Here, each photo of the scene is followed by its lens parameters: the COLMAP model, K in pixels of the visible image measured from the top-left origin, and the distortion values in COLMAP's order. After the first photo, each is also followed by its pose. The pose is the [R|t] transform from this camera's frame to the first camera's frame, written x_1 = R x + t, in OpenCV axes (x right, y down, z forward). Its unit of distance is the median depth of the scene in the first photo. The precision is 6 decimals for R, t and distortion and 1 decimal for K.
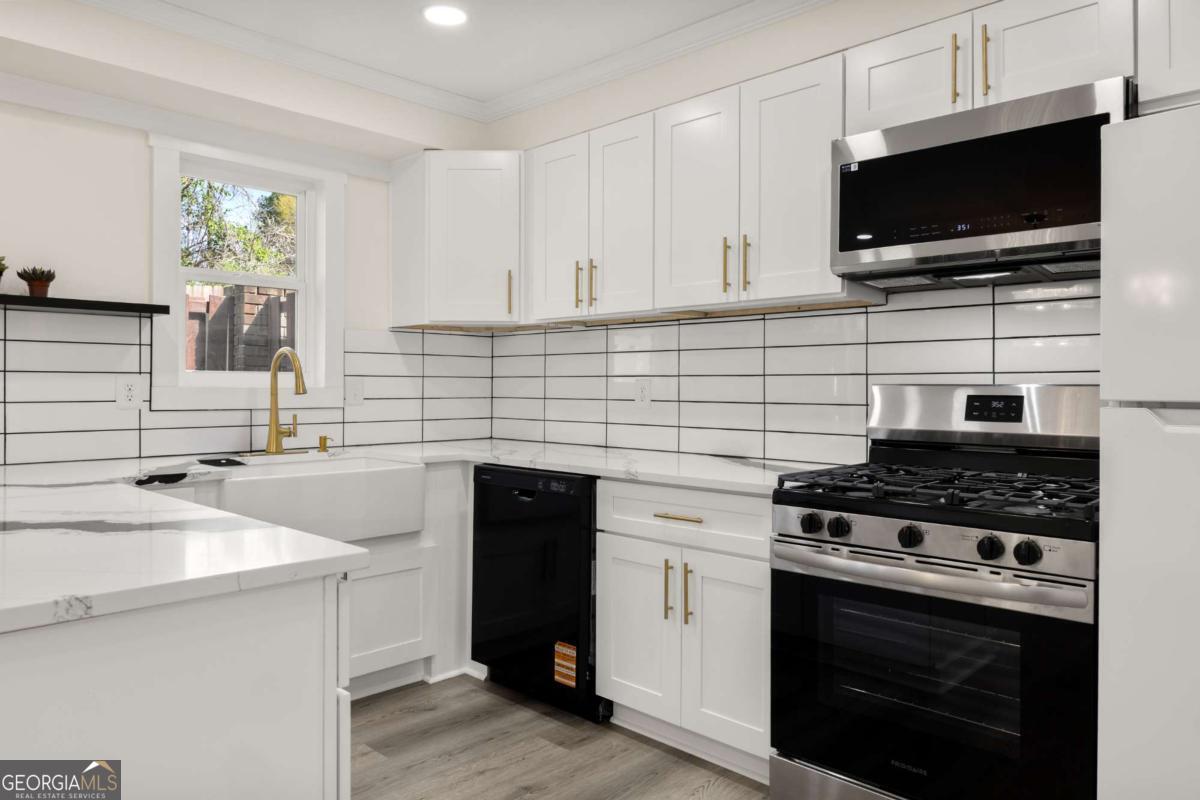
lens RADIAL K [[803.2, 0, 600.0], [0, 803.2, 400.0], [0, 0, 1]] dist [-0.014787, -0.001298]
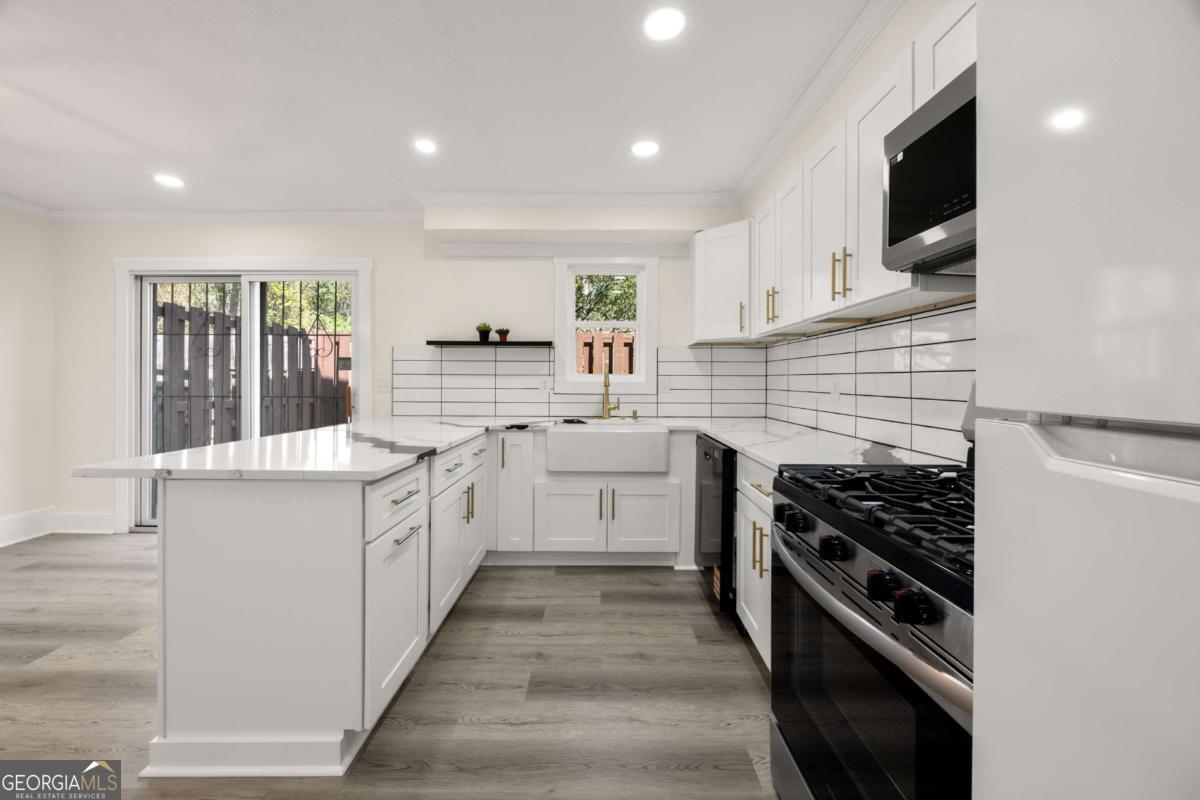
lens RADIAL K [[459.9, 0, 597.2], [0, 459.9, 387.3], [0, 0, 1]] dist [-0.004698, -0.000132]
pose [[0.693522, 0.010999, -0.720351, 0.386210], [-0.014229, 0.999898, 0.001569, -0.006462], [0.720295, 0.009162, 0.693608, 0.297539]]
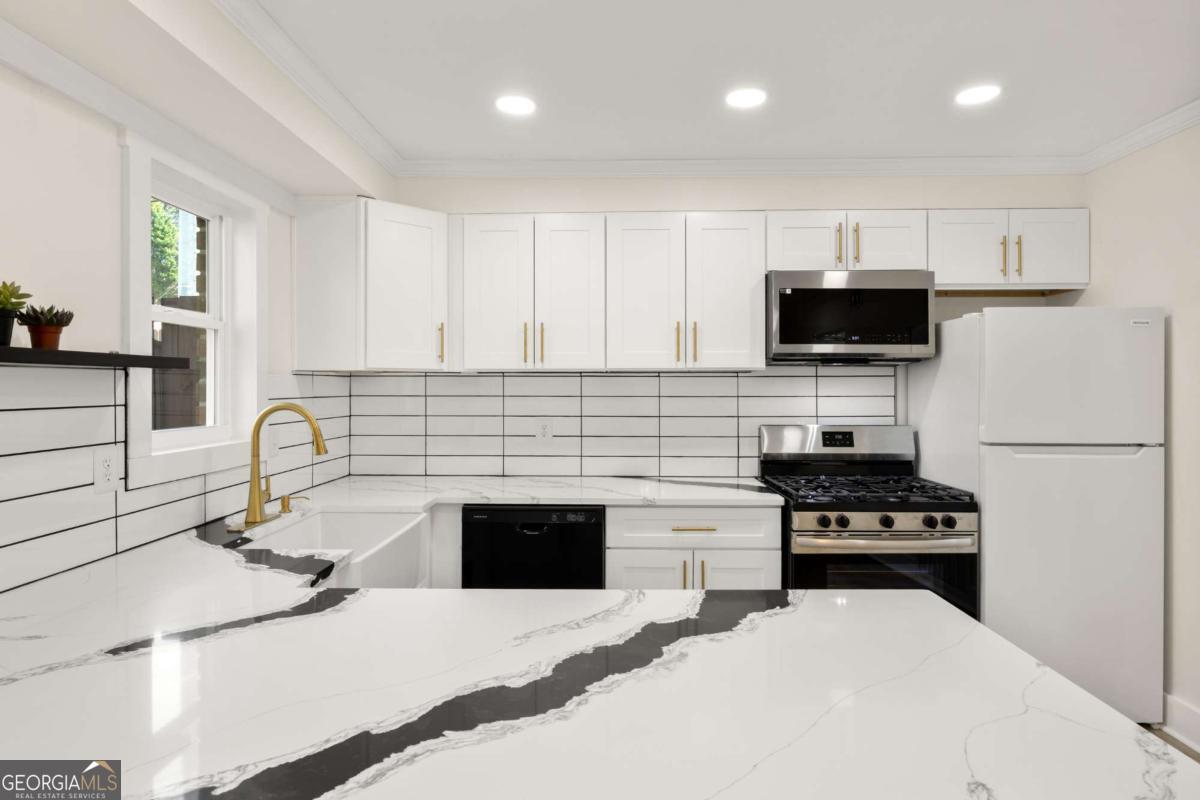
lens RADIAL K [[670.3, 0, 605.6], [0, 670.3, 388.8], [0, 0, 1]] dist [-0.002456, -0.000605]
pose [[0.732746, -0.006040, 0.680475, -0.721454], [0.013325, 0.999896, -0.005474, -0.081414], [-0.680371, 0.013079, 0.732751, 0.234927]]
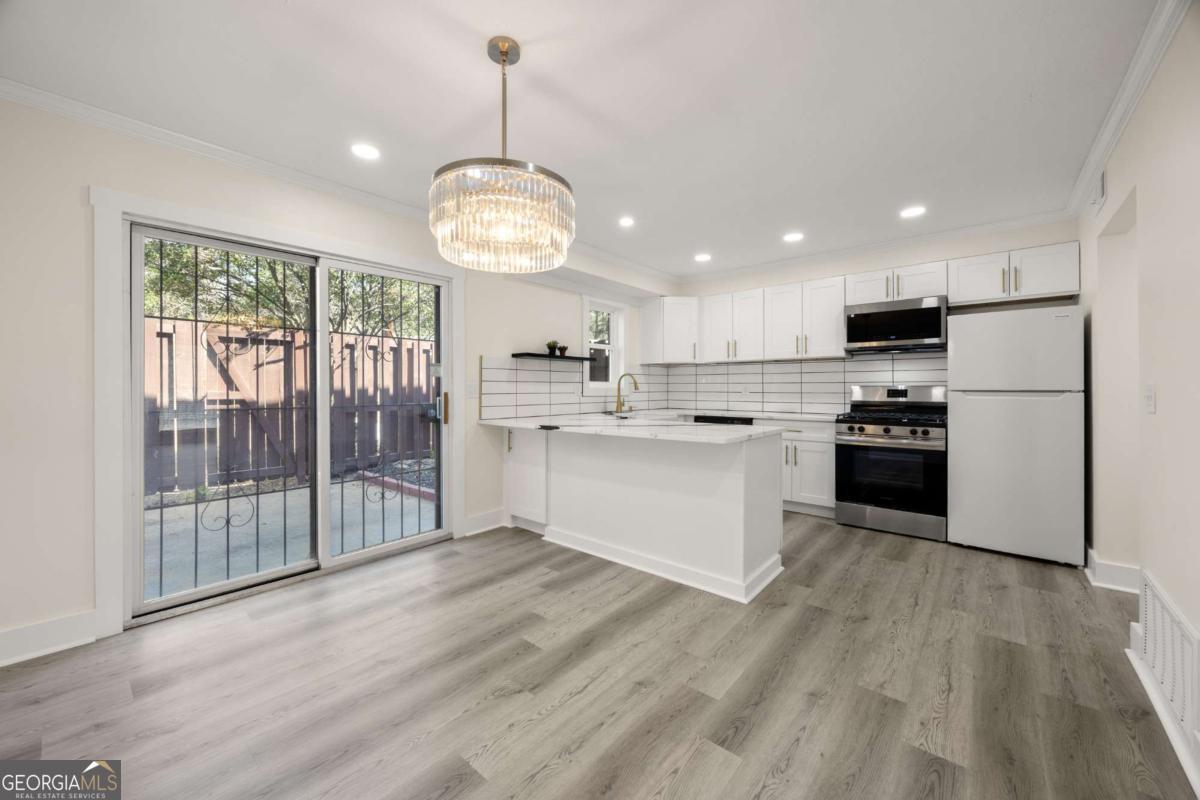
lens RADIAL K [[459.9, 0, 597.2], [0, 459.9, 387.3], [0, 0, 1]] dist [-0.004698, -0.000132]
pose [[0.998299, -0.002624, 0.058239, -0.657489], [0.003634, 0.999845, -0.017248, 0.010878], [-0.058185, 0.017430, 0.998154, -0.607020]]
